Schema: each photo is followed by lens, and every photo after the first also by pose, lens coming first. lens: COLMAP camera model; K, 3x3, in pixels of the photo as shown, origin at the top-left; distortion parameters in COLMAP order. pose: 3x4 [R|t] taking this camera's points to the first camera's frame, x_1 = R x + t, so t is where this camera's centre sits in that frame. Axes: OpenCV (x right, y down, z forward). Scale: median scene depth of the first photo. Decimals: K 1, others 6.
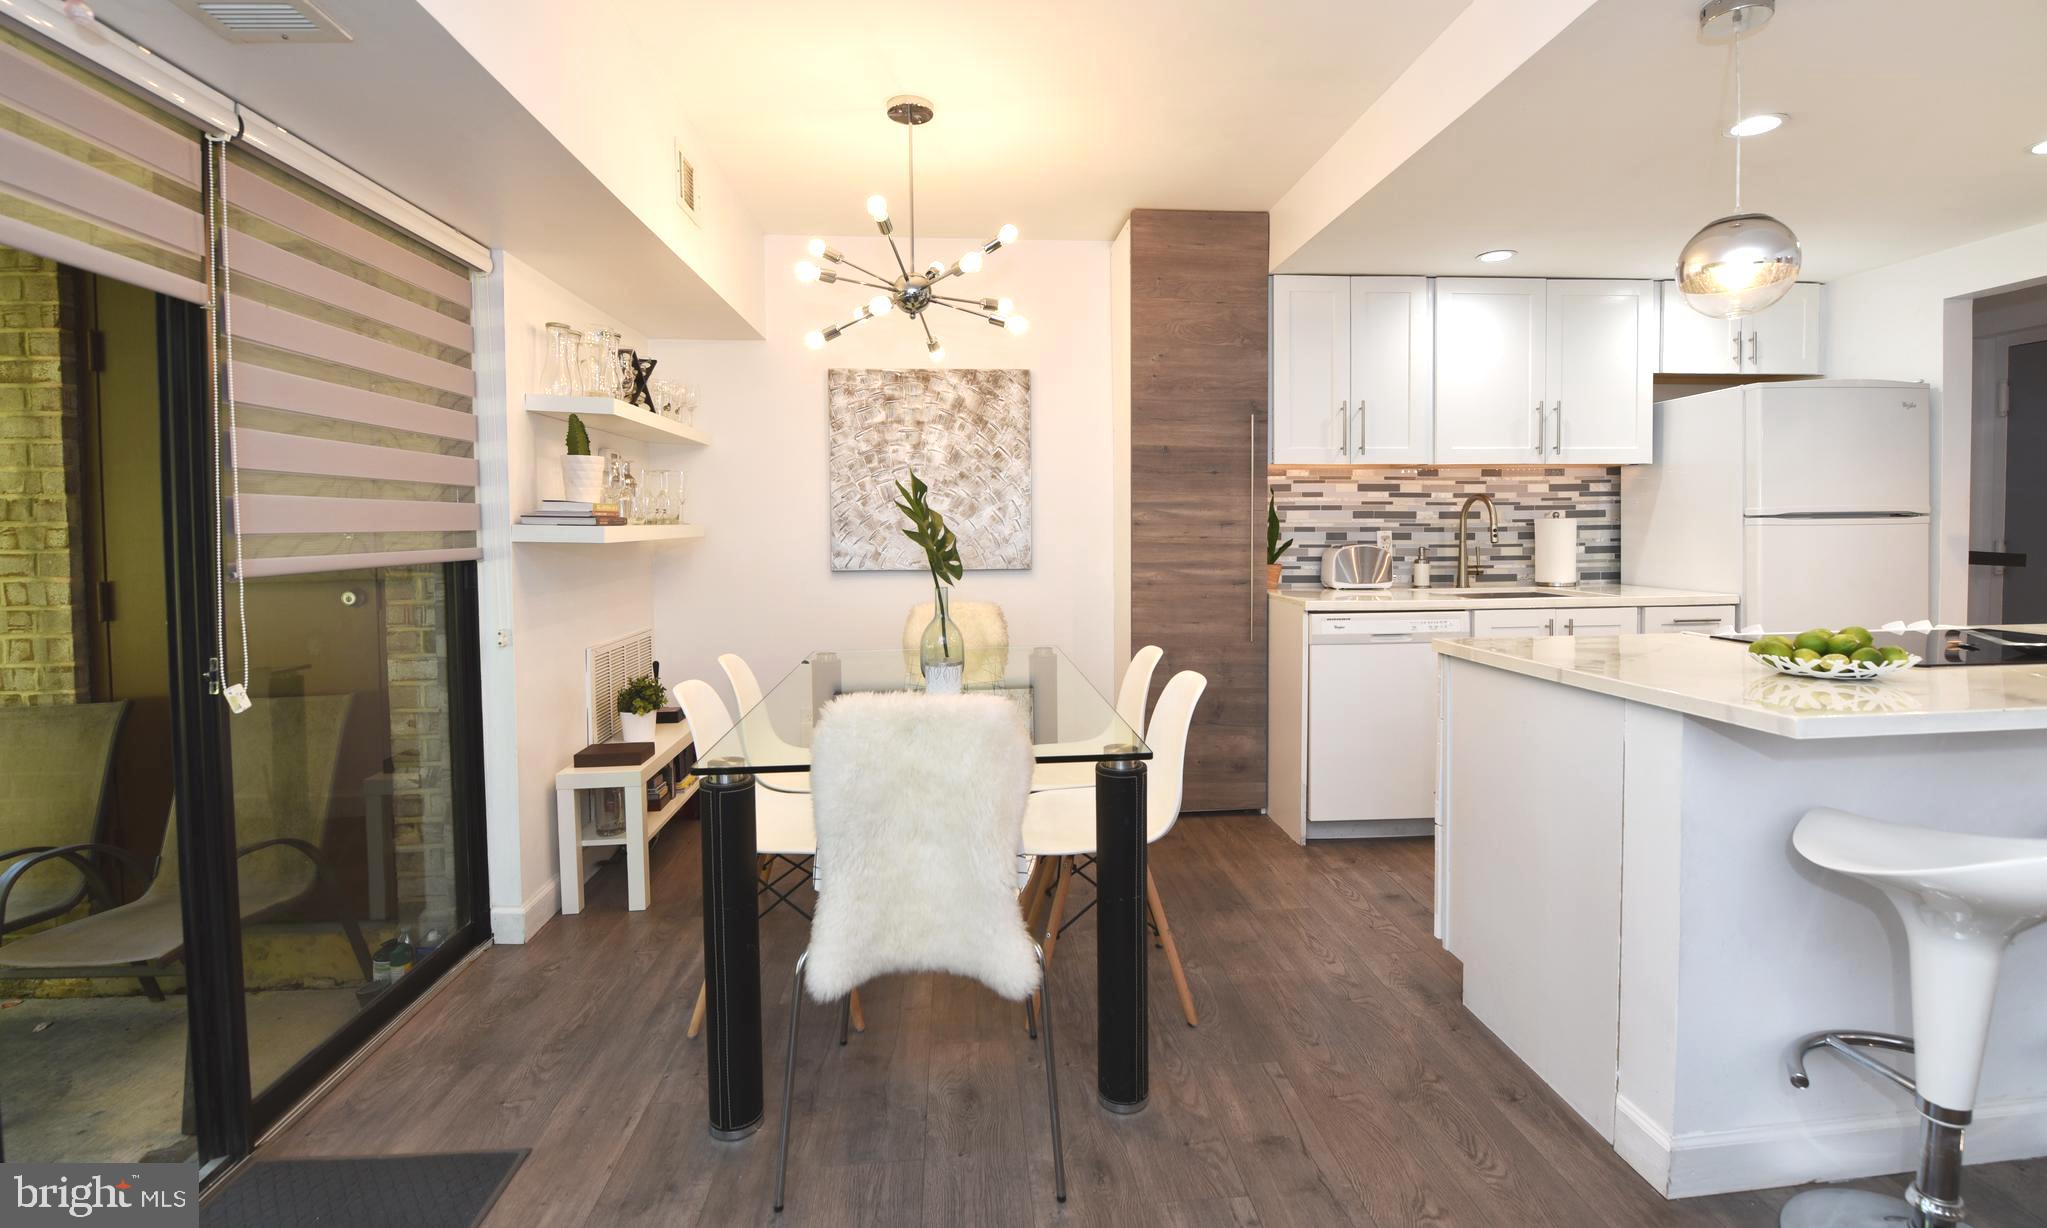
lens RADIAL K [[885.7, 0, 1020.6], [0, 885.7, 553.5], [0, 0, 1]] dist [-0.008266, -0.003529]
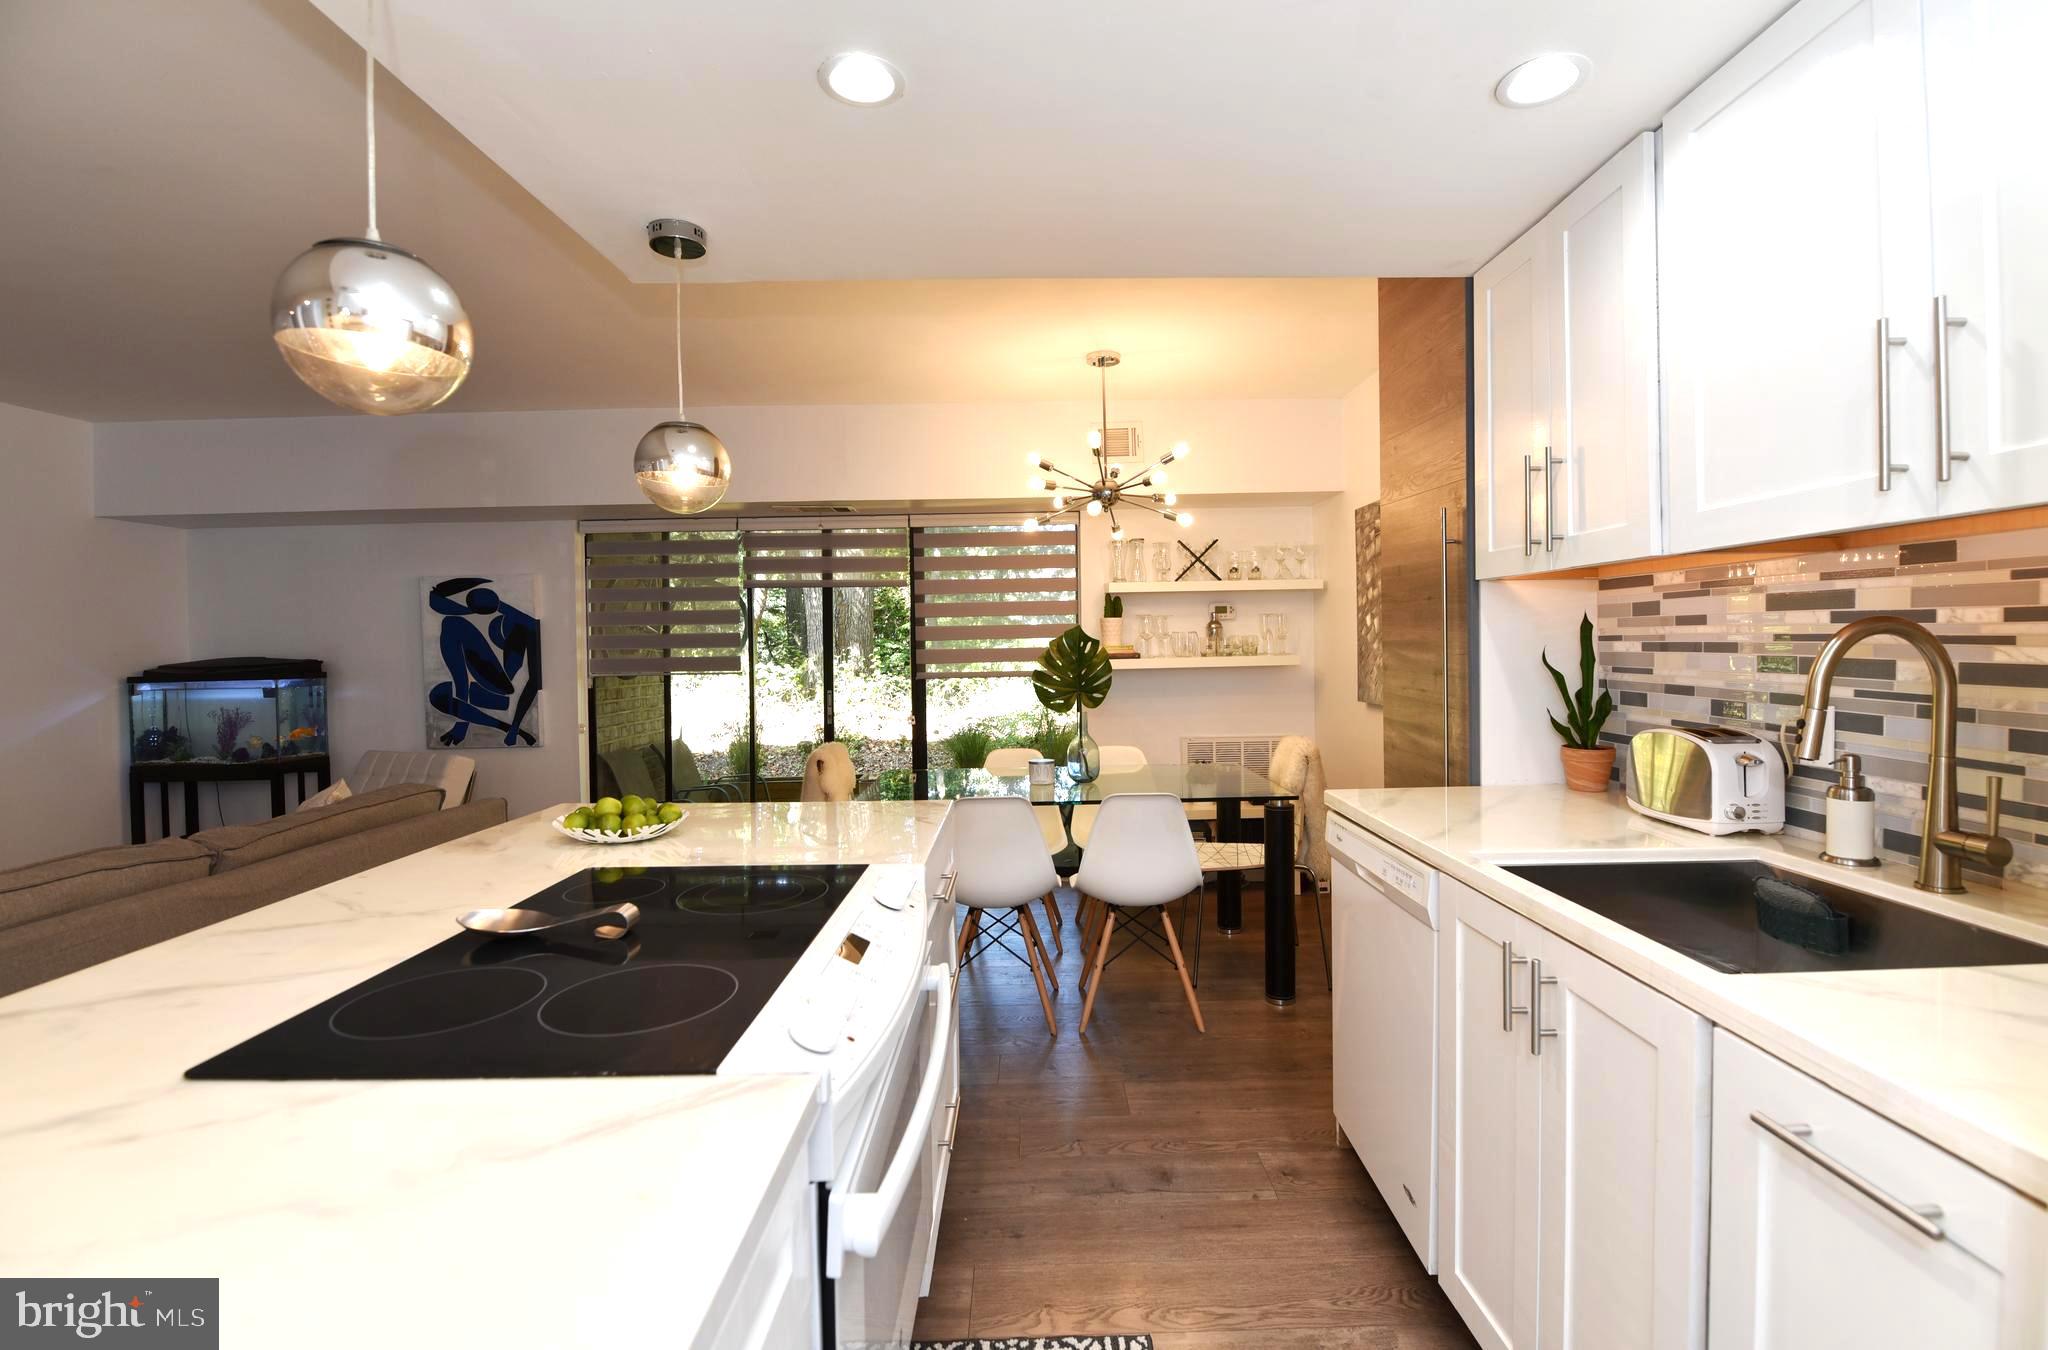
lens RADIAL K [[895.2, 0, 1047.9], [0, 895.2, 658.3], [0, 0, 1]] dist [-0.011602, -0.002128]
pose [[-0.061769, 0.027089, -0.997723, 0.923066], [-0.014390, 0.999504, 0.028028, -0.059125], [0.997987, 0.016089, -0.061348, 0.736343]]
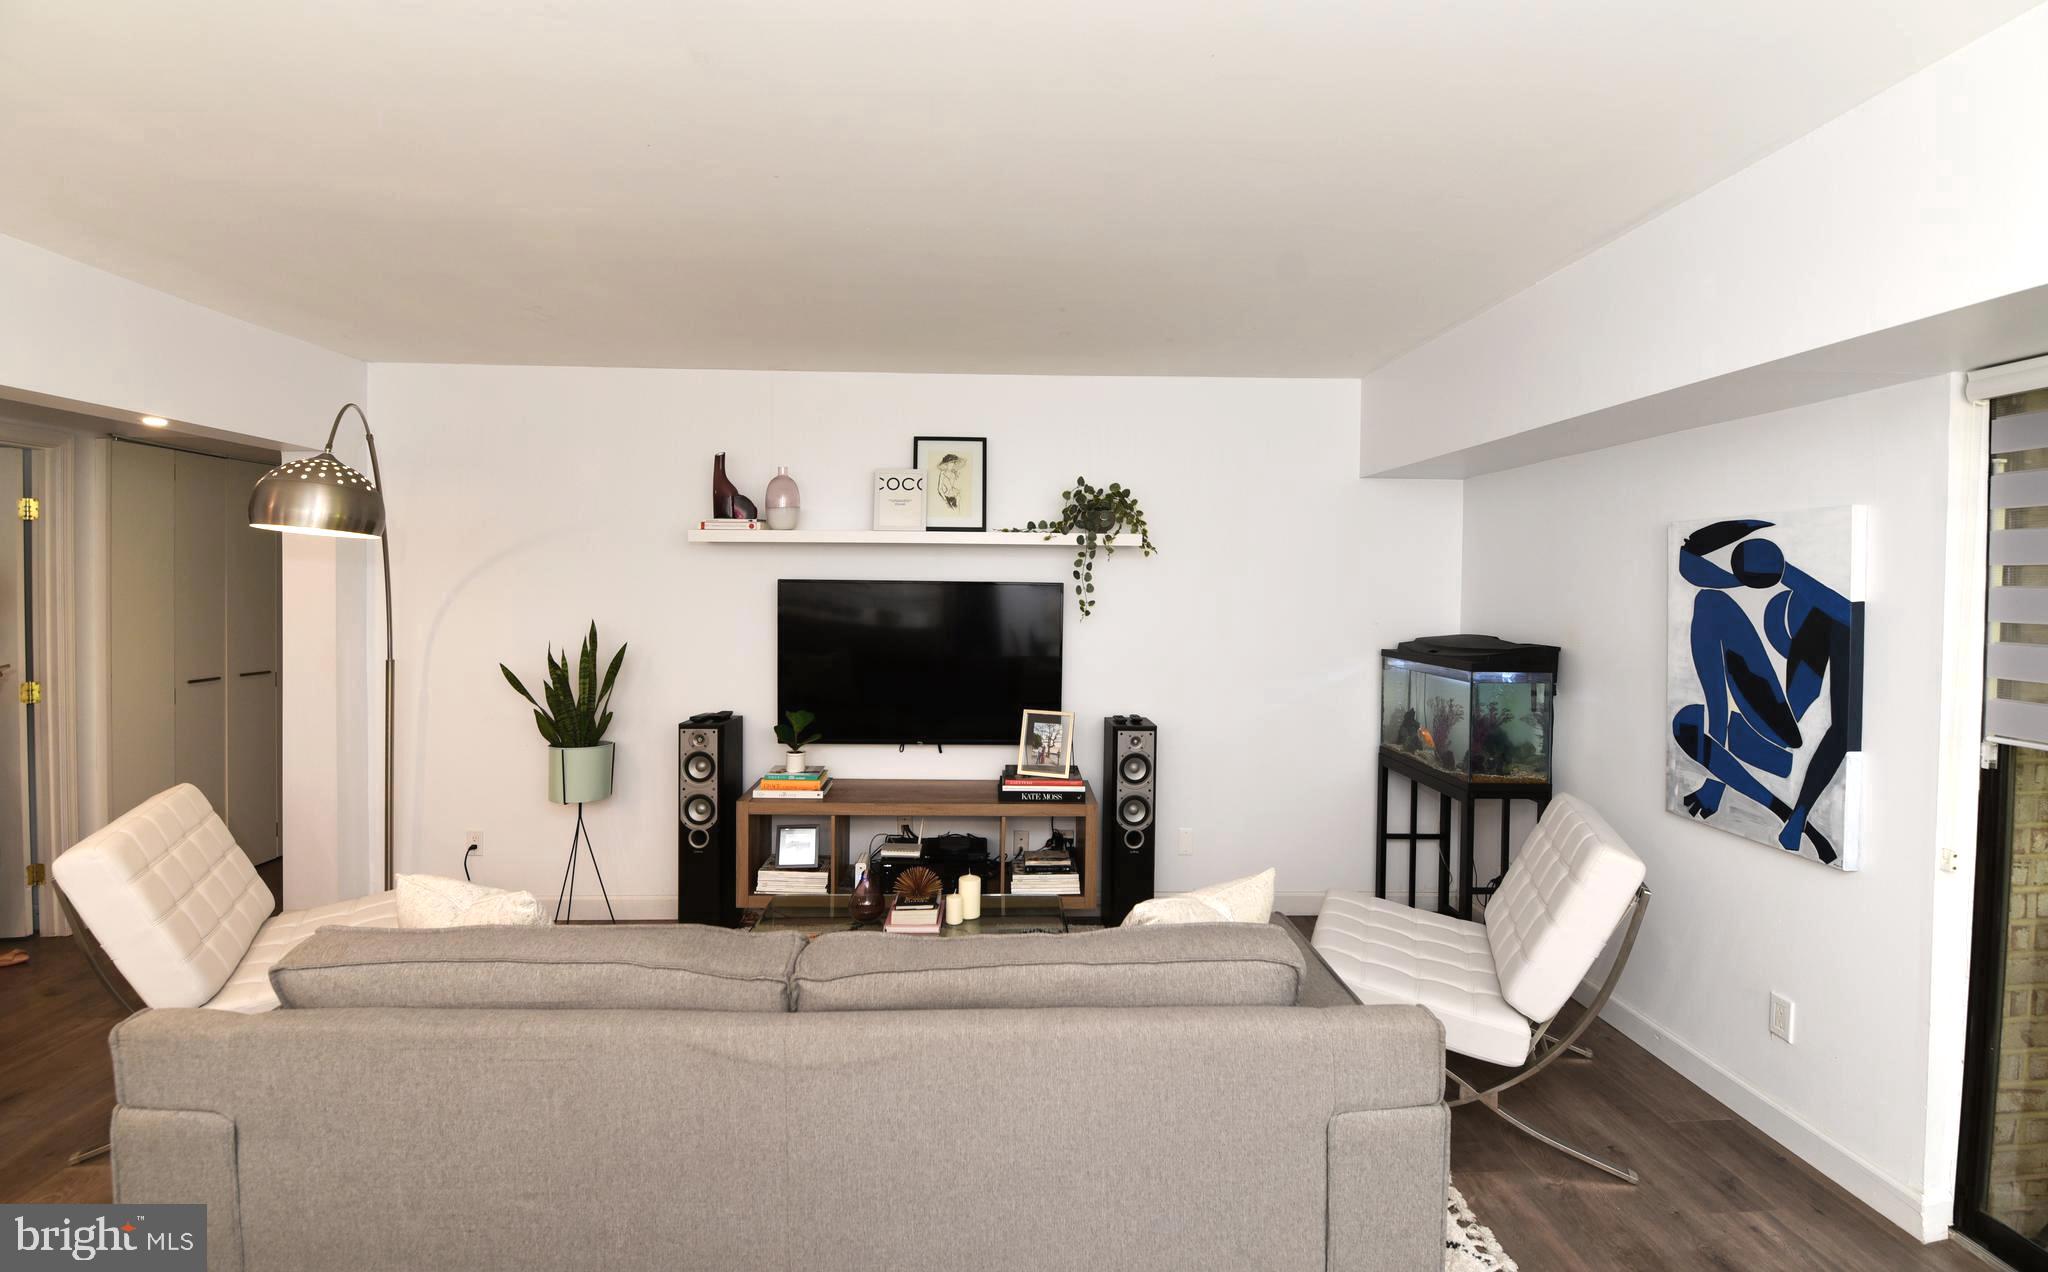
lens RADIAL K [[887.9, 0, 1022.9], [0, 887.9, 598.0], [0, 0, 1]] dist [-0.009080, -0.001584]
pose [[-0.999173, 0.001365, 0.040649, 0.212203], [0.003360, 0.998791, 0.049048, -0.102456], [-0.040533, 0.049144, -0.997969, 0.534068]]
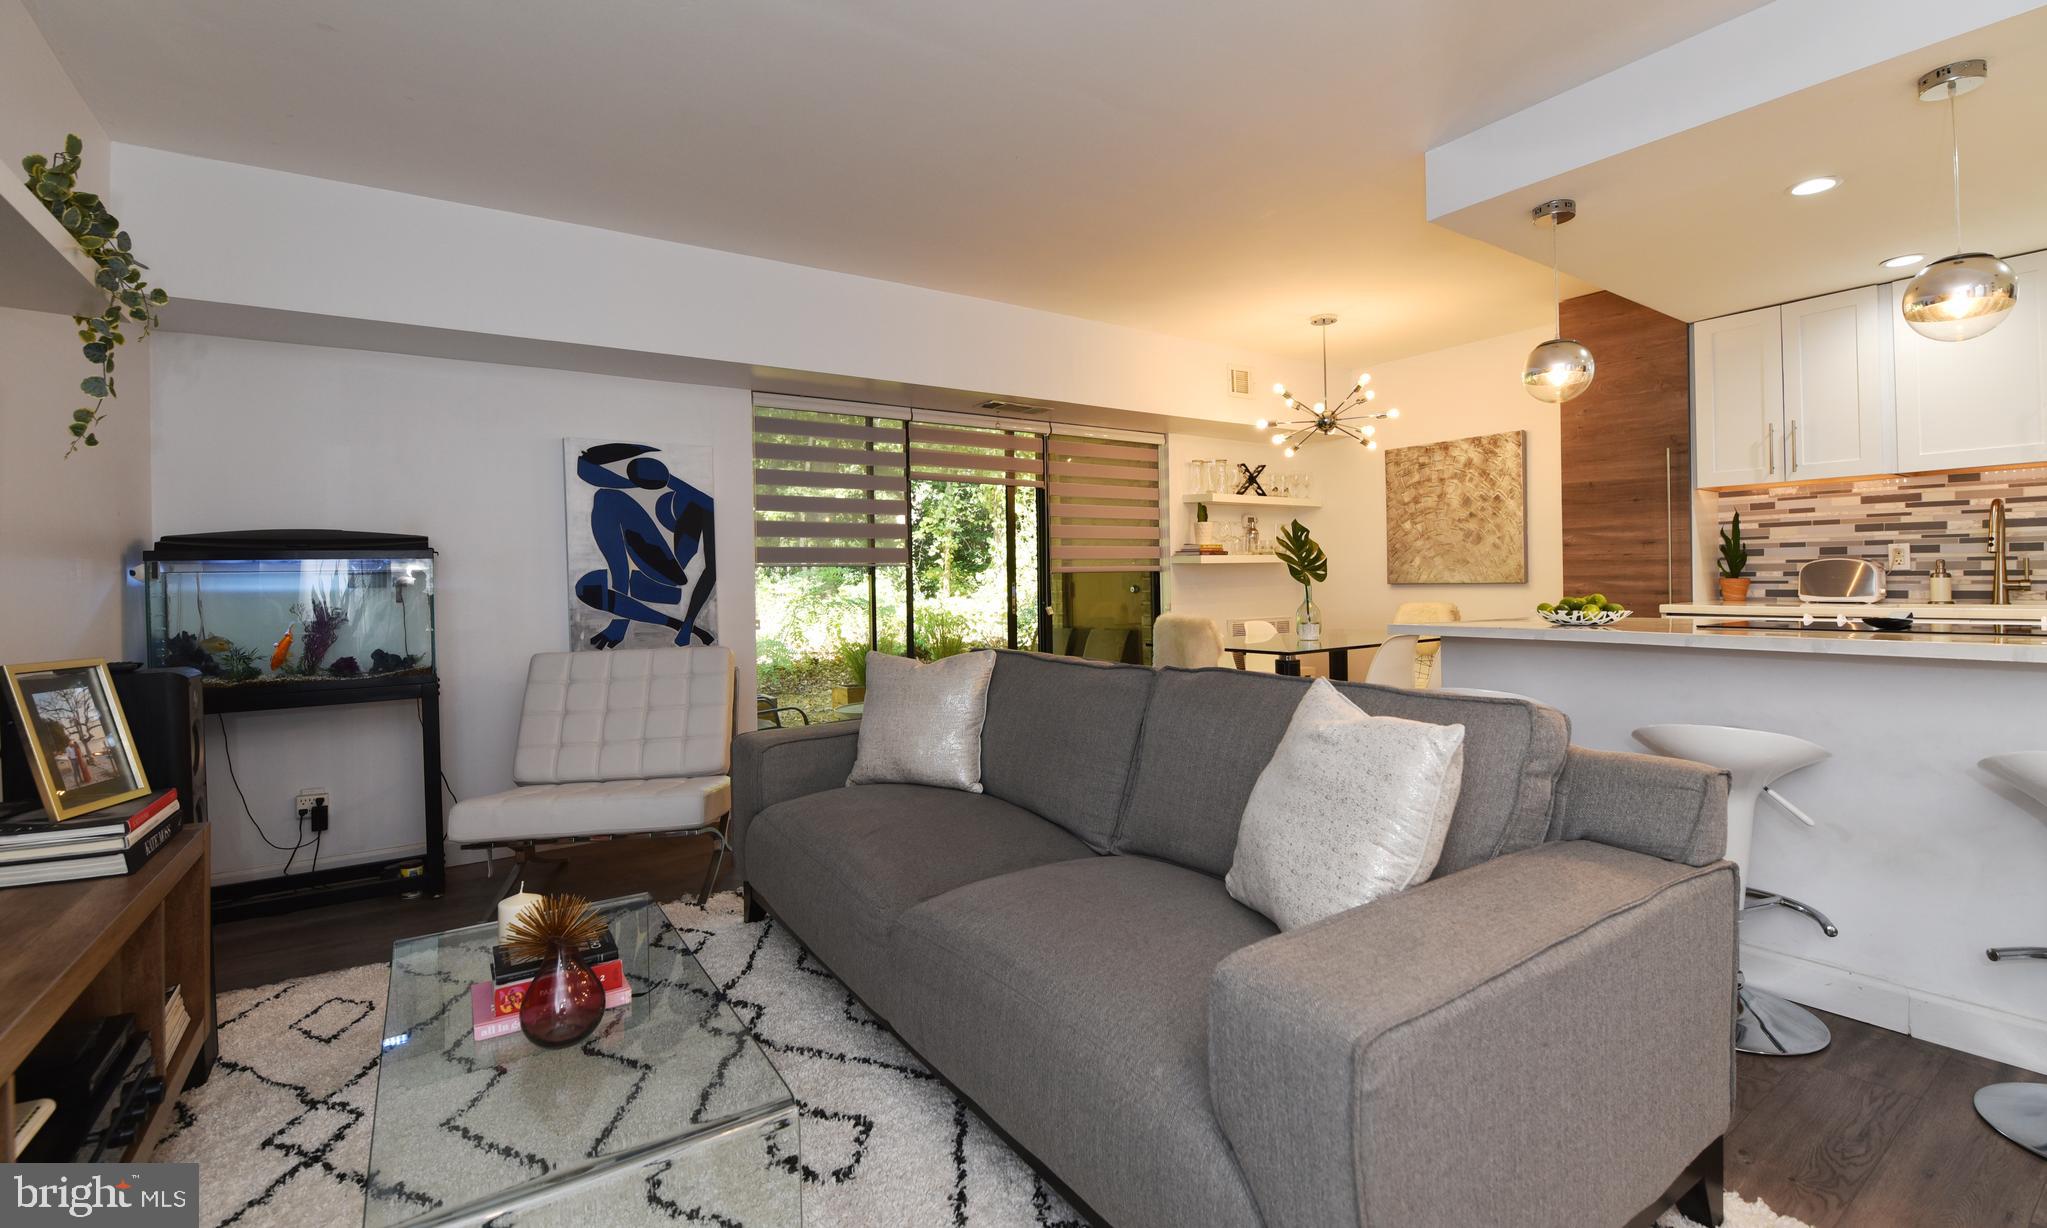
lens RADIAL K [[885.7, 0, 1024.8], [0, 885.7, 584.1], [0, 0, 1]] dist [-0.008266, -0.003529]
pose [[0.496197, 0.002978, -0.868205, 0.834397], [-0.014308, 0.999886, -0.004747, 0.038912], [0.868092, 0.014778, 0.496183, -0.302115]]
